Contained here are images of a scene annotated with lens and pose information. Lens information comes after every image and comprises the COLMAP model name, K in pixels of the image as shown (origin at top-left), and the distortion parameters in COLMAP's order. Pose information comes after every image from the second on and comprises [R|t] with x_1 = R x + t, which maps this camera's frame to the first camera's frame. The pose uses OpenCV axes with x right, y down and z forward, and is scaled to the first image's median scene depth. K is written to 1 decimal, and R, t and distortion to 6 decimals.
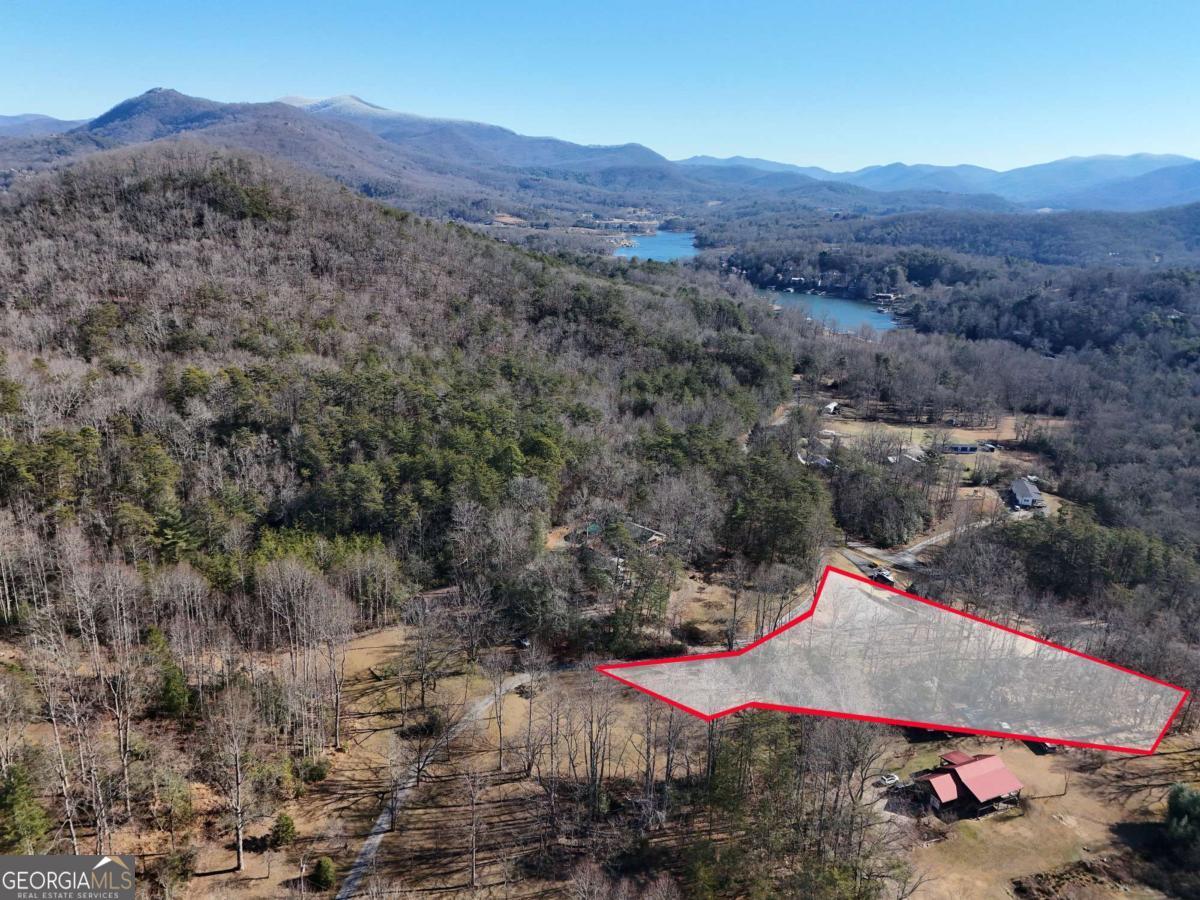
lens RADIAL K [[883.5, 0, 604.0], [0, 883.5, 443.7], [0, 0, 1]] dist [0.094926, -0.086516]
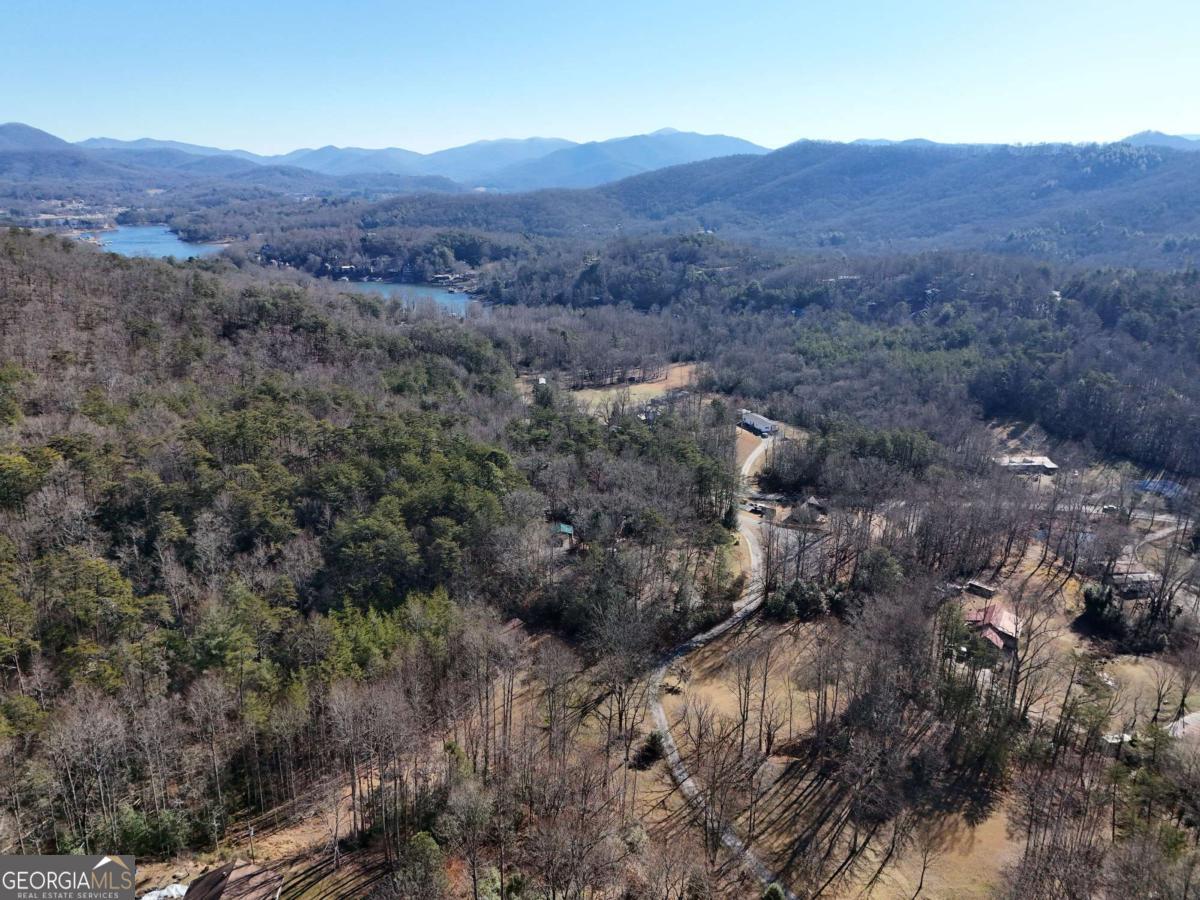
lens RADIAL K [[883.5, 0, 604.0], [0, 883.5, 443.7], [0, 0, 1]] dist [0.094926, -0.086516]
pose [[0.822228, -0.197306, 0.533865, -0.113000], [0.188081, 0.979487, 0.072329, -0.013813], [-0.537185, 0.040939, 0.842471, 0.034098]]
